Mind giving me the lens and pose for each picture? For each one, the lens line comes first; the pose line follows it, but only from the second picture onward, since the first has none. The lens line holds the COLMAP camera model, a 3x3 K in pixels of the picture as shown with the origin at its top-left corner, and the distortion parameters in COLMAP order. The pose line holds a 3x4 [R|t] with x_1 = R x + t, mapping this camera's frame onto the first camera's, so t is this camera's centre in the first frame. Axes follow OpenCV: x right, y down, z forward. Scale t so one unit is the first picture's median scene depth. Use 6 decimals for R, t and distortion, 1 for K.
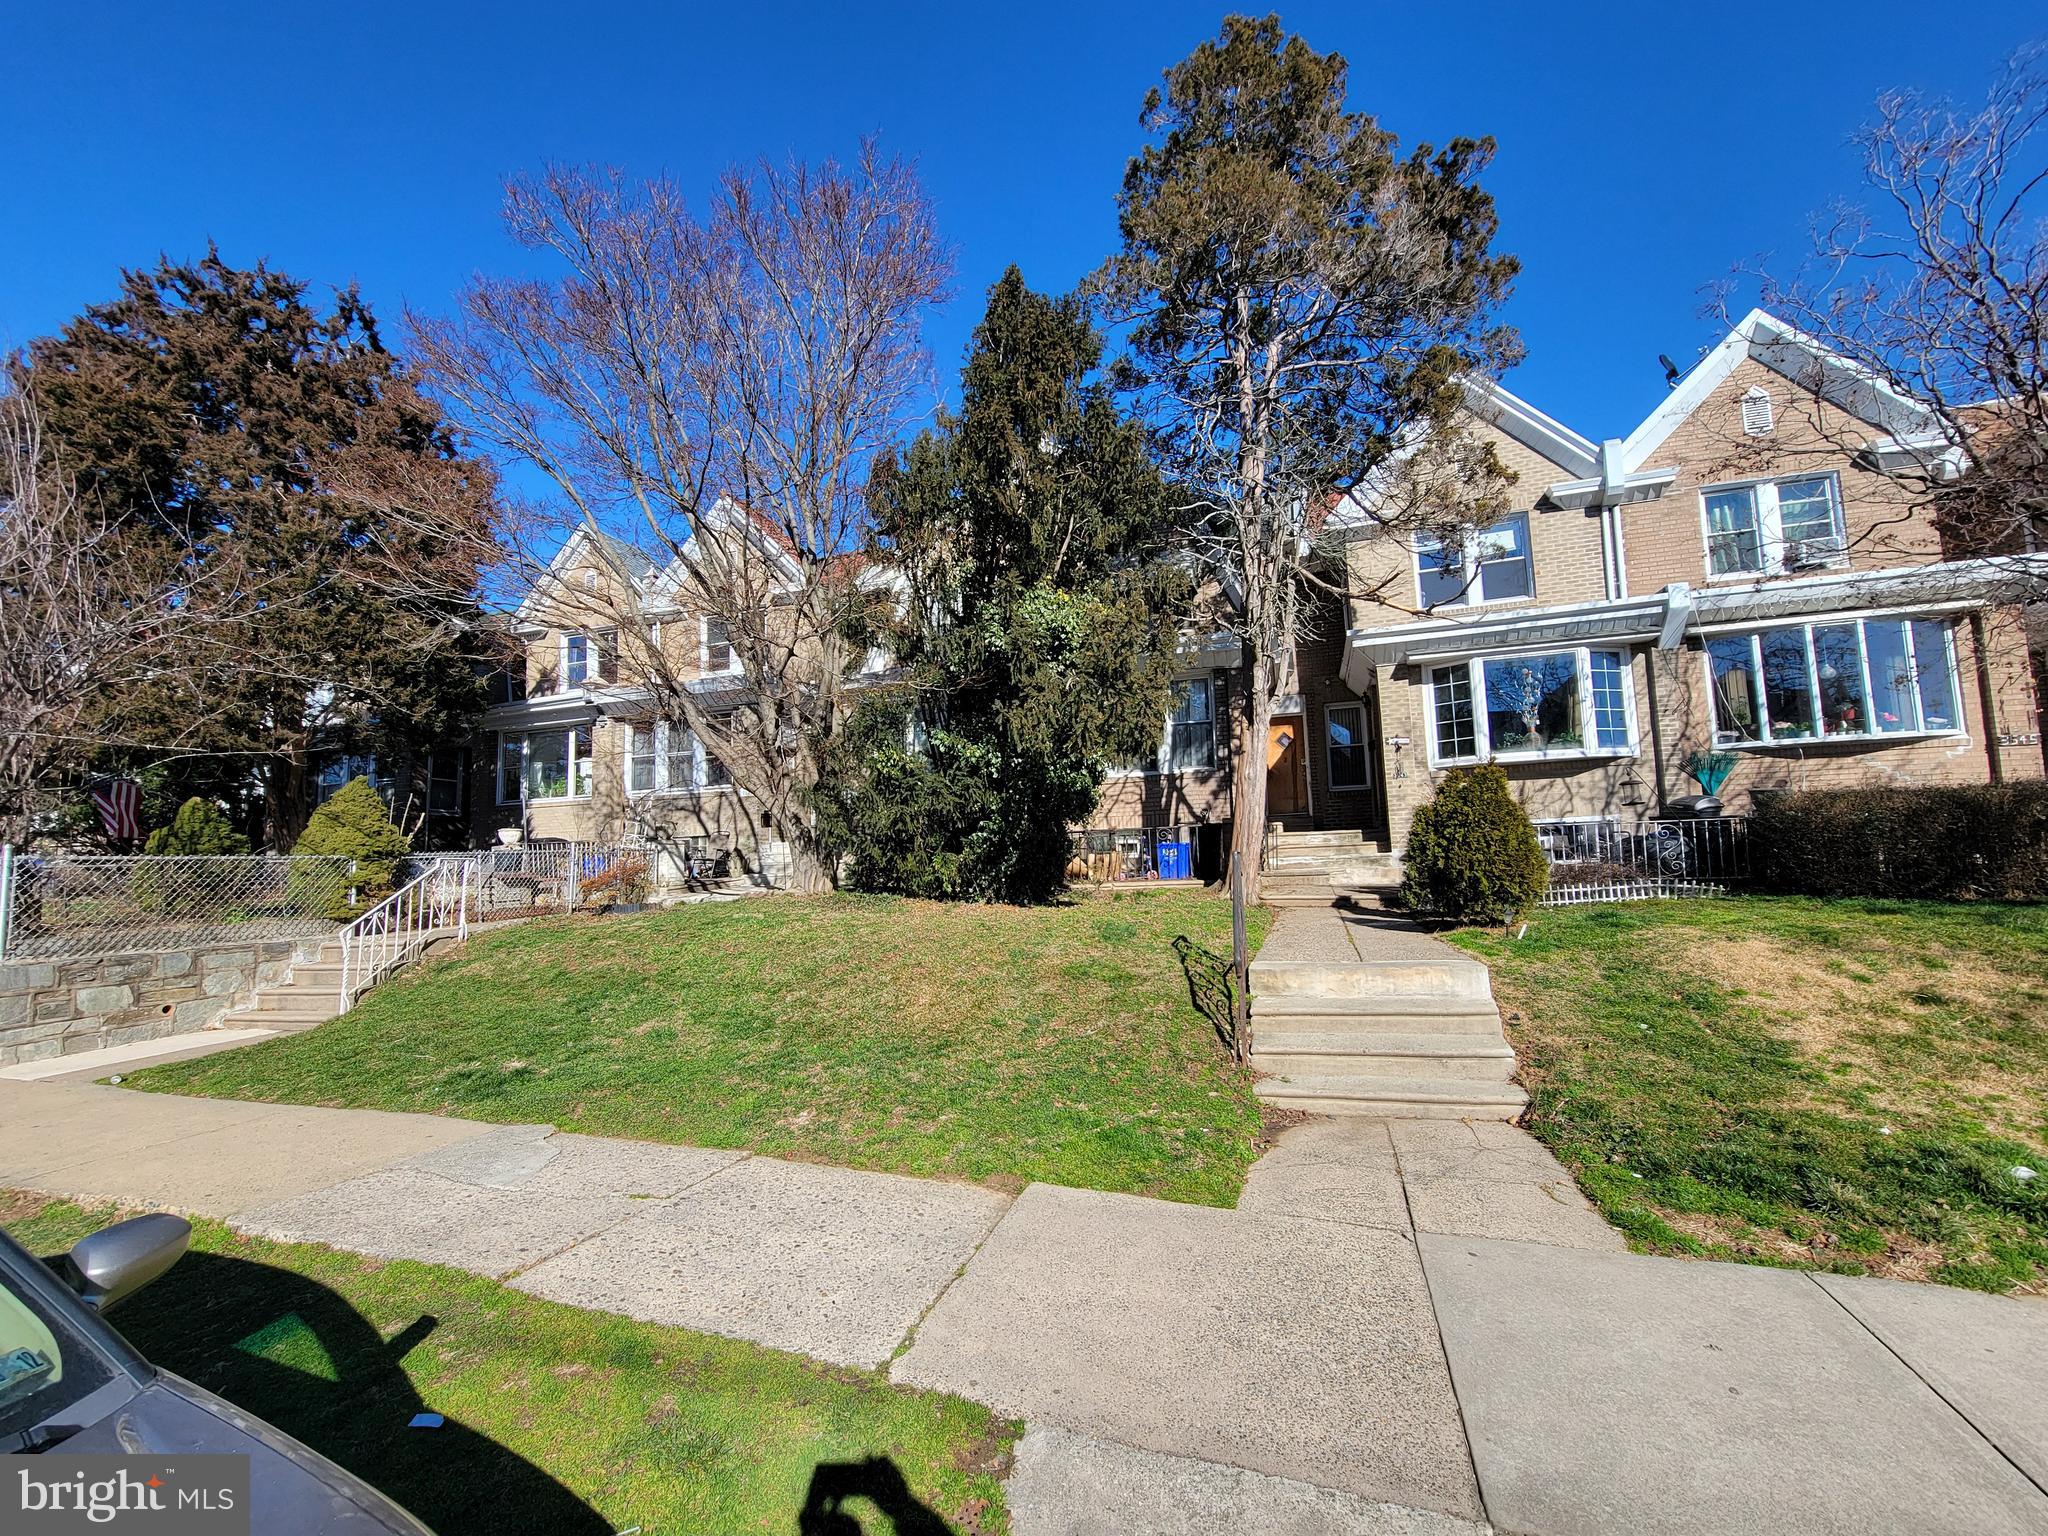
lens RADIAL K [[831.6, 0, 1020.7], [0, 831.6, 775.9], [0, 0, 1]] dist [0.000140, -0.000272]
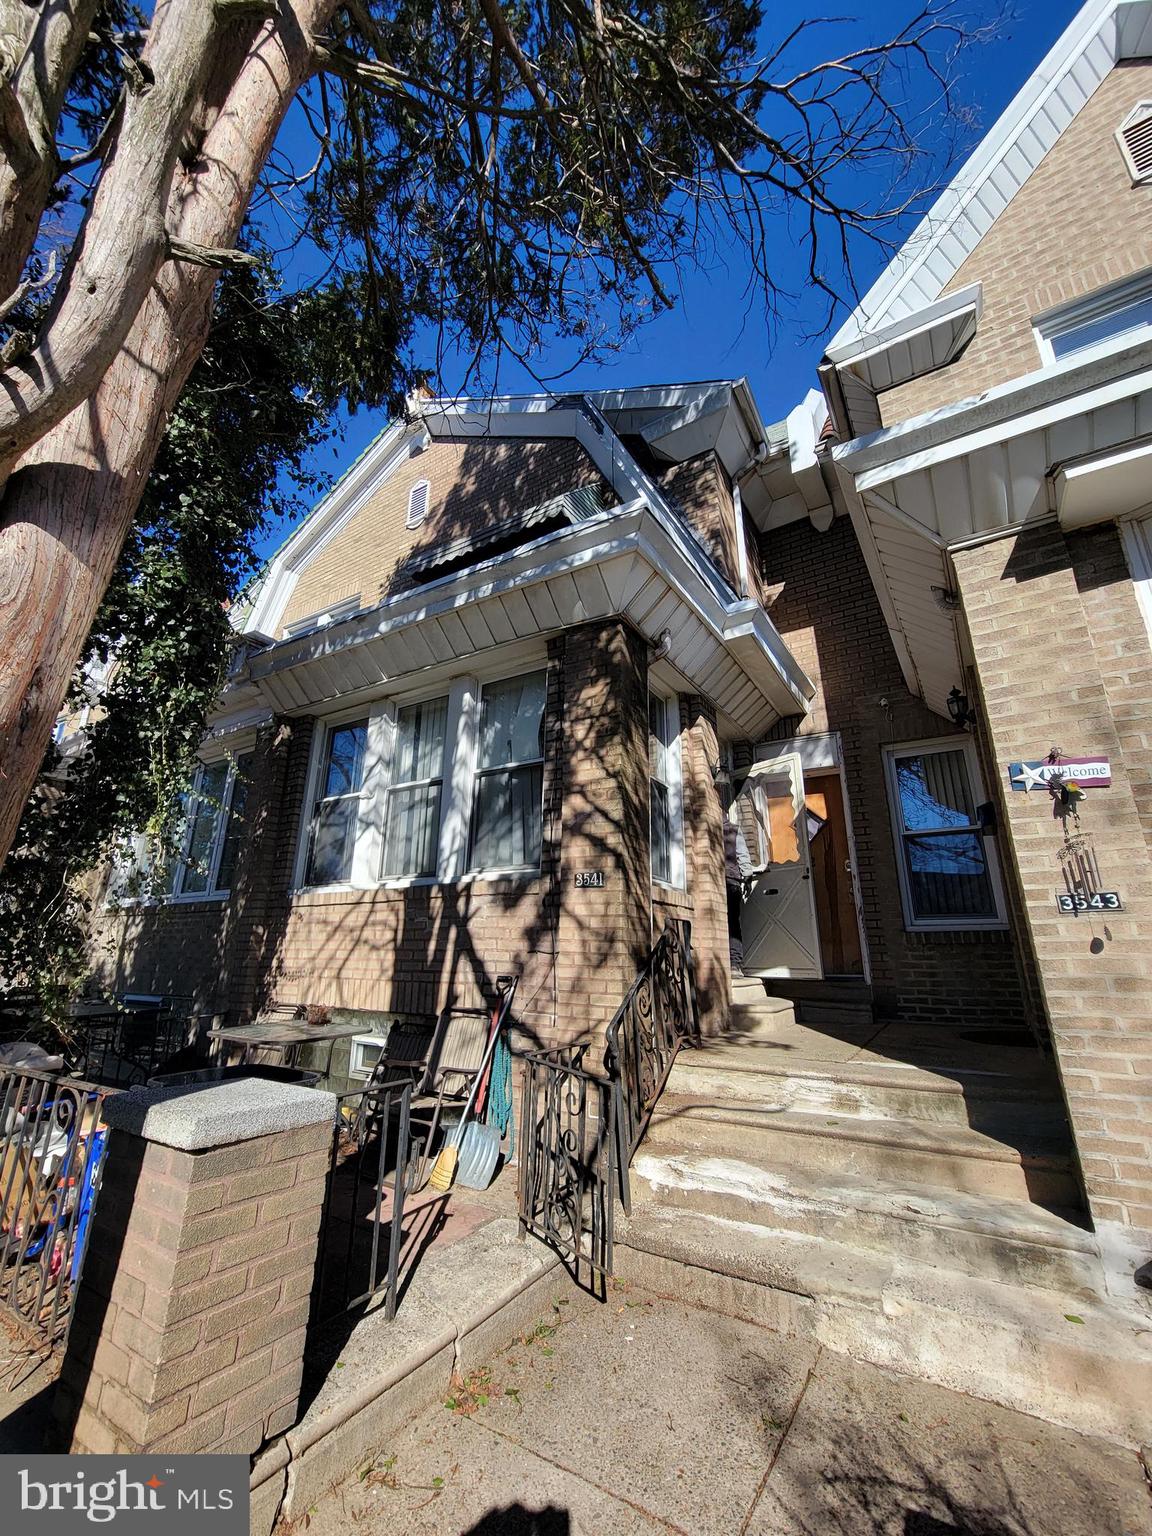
lens RADIAL K [[623.7, 0, 556.0], [0, 623.7, 761.2], [0, 0, 1]] dist [0.000140, -0.000272]
pose [[0.965459, -0.033673, -0.258370, 0.319512], [-0.018317, 0.980388, -0.196222, -0.001915], [0.259911, 0.194177, 0.945908, 0.702213]]
